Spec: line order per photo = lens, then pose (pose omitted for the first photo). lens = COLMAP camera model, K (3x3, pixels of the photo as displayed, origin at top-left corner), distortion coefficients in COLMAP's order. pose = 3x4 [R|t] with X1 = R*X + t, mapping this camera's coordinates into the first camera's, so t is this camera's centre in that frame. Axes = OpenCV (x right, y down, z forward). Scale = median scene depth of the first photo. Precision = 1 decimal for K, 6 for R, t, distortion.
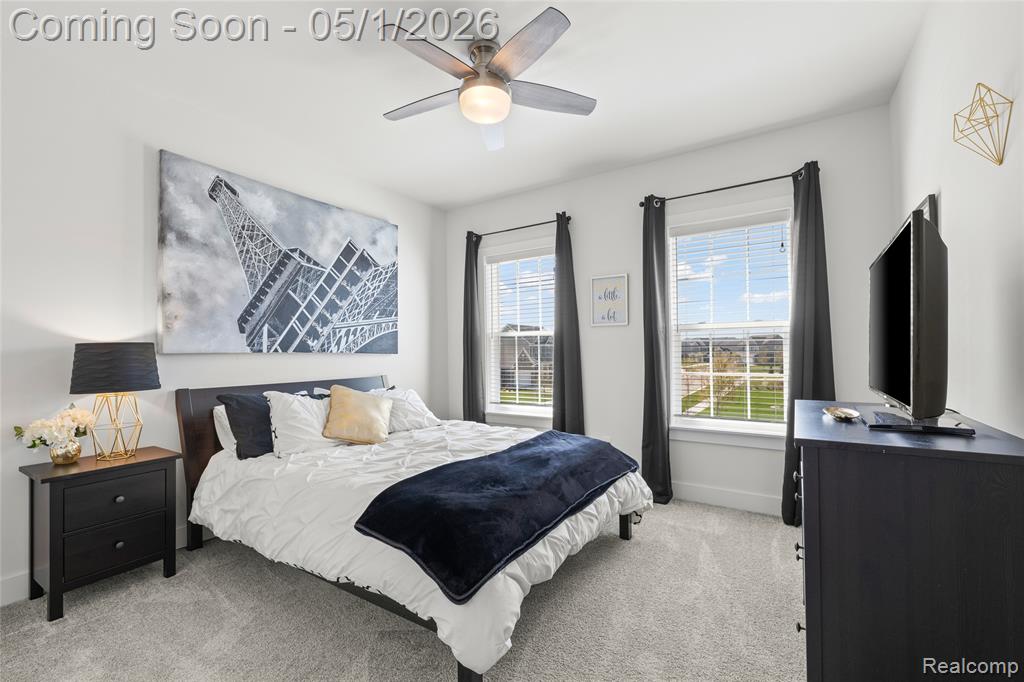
lens RADIAL K [[432.1, 0, 513.2], [0, 432.1, 345.8], [0, 0, 1]] dist [0.003313, 0.000291]
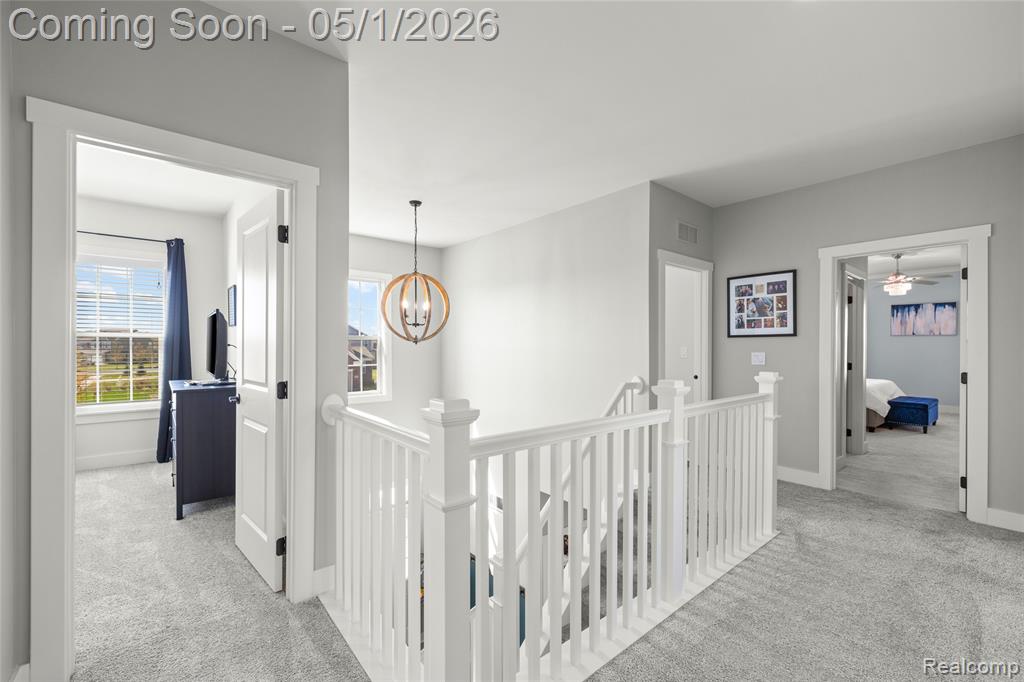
lens RADIAL K [[432.1, 0, 512.1], [0, 432.1, 348.7], [0, 0, 1]] dist [0.003313, 0.000291]
pose [[0.300191, -0.000119, 0.953879, -0.489451], [-0.014391, 0.999886, 0.004653, -0.029200], [-0.953771, -0.015124, 0.300154, -0.689682]]
